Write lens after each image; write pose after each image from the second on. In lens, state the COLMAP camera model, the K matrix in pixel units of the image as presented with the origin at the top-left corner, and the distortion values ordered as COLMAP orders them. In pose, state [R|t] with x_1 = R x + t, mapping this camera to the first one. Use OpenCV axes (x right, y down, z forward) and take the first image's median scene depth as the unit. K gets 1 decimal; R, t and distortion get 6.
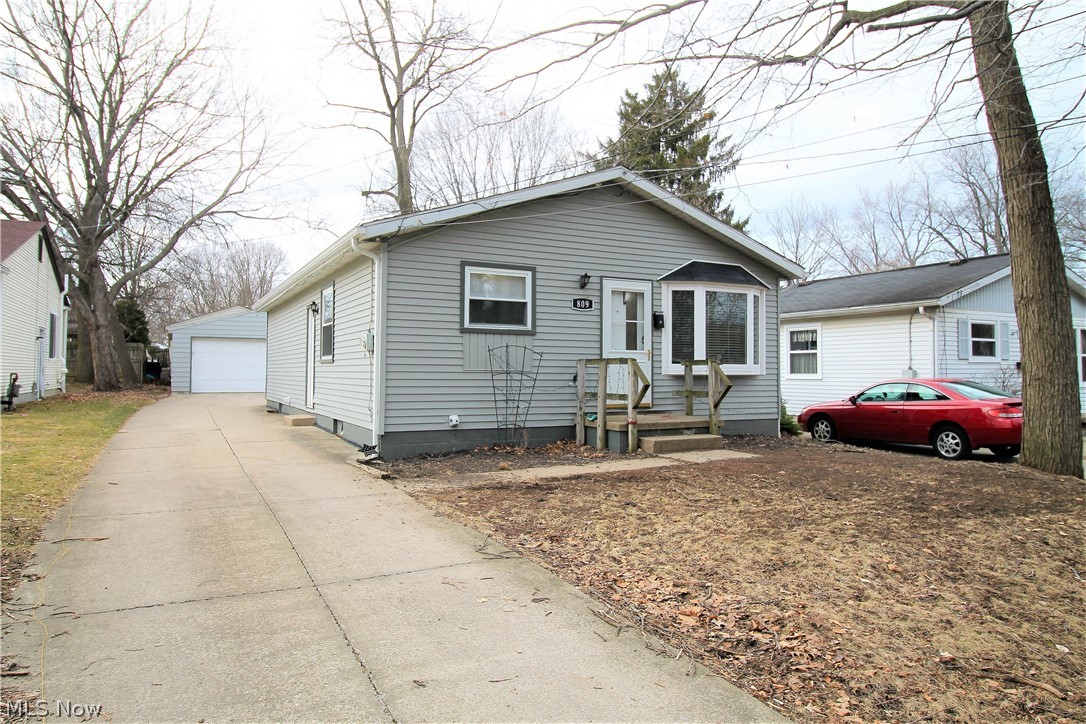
lens RADIAL K [[698.8, 0, 534.4], [0, 698.8, 359.0], [0, 0, 1]] dist [-0.006673, -0.000618]
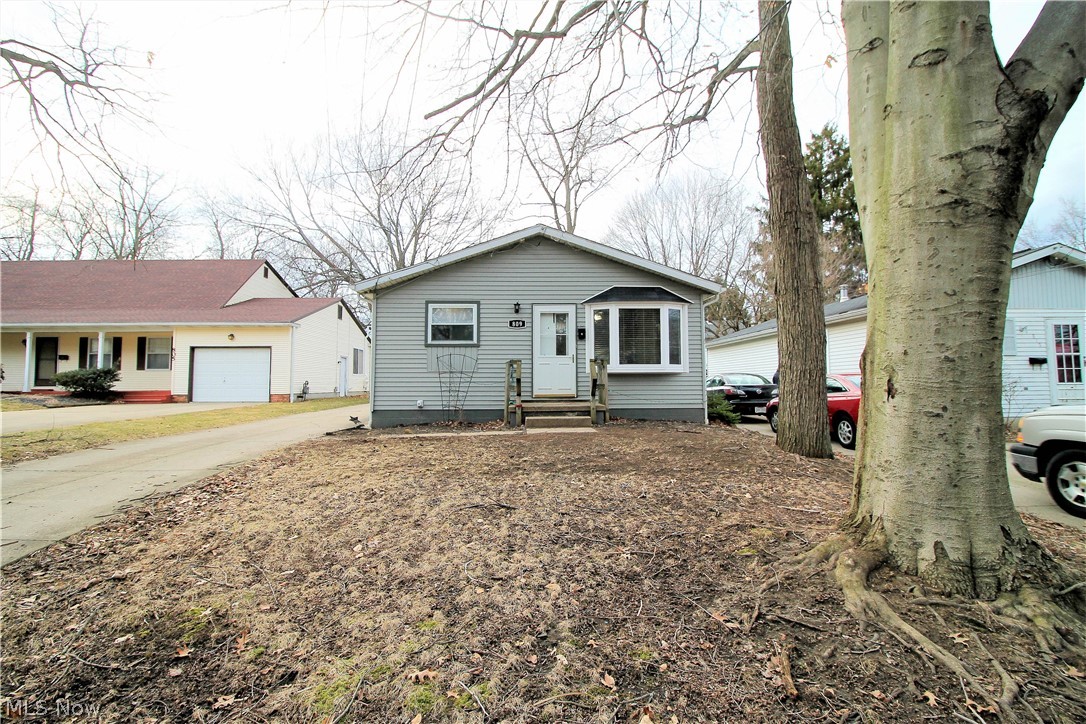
lens RADIAL K [[510.9, 0, 541.1], [0, 510.9, 363.2], [0, 0, 1]] dist [-0.004857, -0.007939]
pose [[0.906418, -0.026905, -0.421523, 0.570307], [0.016780, 0.999475, -0.027712, 0.032125], [0.422047, 0.018046, 0.906394, 0.080527]]
